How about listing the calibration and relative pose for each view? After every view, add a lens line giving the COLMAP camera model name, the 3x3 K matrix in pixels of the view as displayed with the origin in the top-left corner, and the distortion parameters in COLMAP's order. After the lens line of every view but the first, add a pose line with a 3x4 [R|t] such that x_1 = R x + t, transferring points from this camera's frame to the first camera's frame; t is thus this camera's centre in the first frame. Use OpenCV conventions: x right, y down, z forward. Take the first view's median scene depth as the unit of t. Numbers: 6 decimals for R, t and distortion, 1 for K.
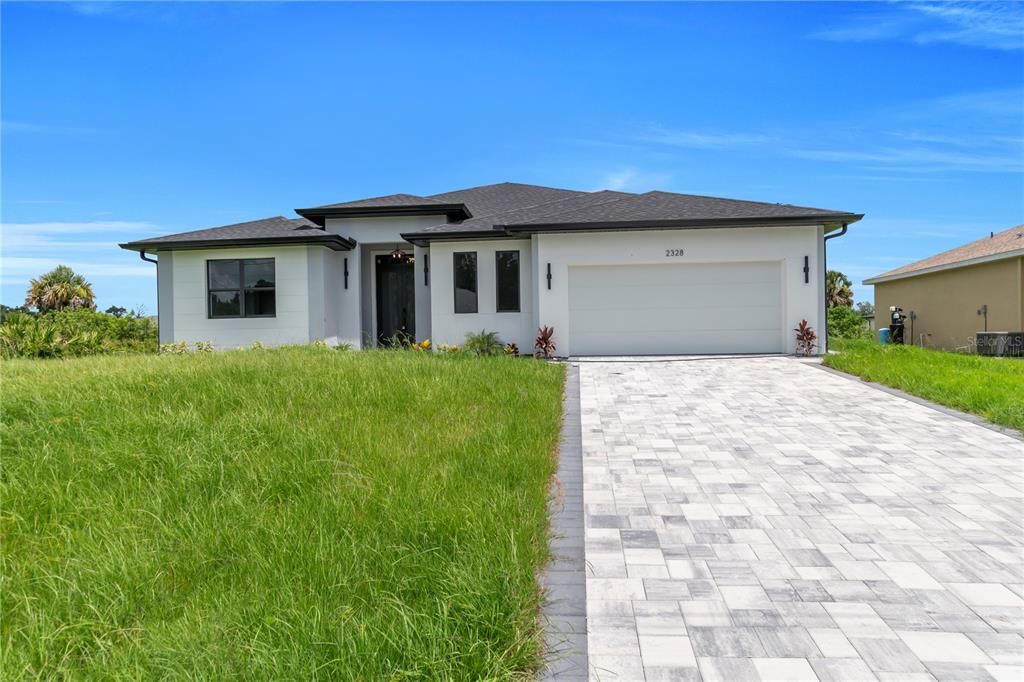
lens RADIAL K [[605.0, 0, 514.9], [0, 605.0, 344.3], [0, 0, 1]] dist [-0.001740, 0.002188]
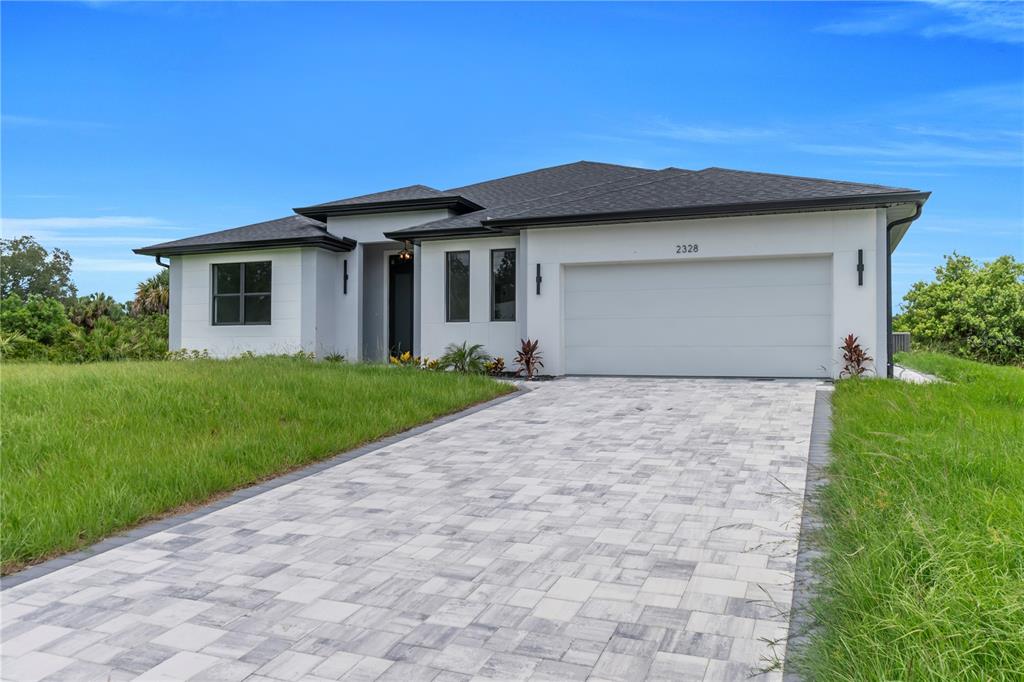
lens RADIAL K [[775.5, 0, 514.2], [0, 775.5, 343.6], [0, 0, 1]] dist [0.005811, -0.009212]
pose [[0.958117, 0.015704, -0.285945, 0.340401], [-0.020913, 0.999666, -0.015173, -0.005741], [0.285611, 0.020517, 0.958126, -0.041503]]
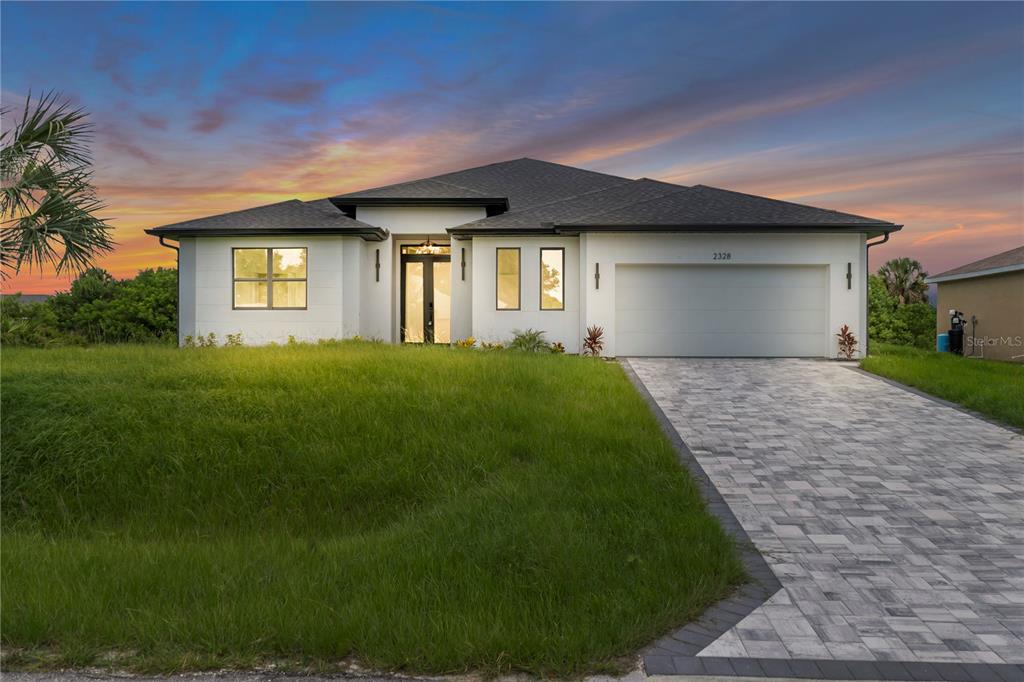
lens RADIAL K [[886.1, 0, 509.4], [0, 886.1, 340.5], [0, 0, 1]] dist [0.006971, -0.005991]
pose [[0.998420, 0.019703, 0.052626, -0.165829], [-0.019437, 0.999796, -0.005555, 0.005055], [-0.052725, 0.004523, 0.998599, -0.459535]]
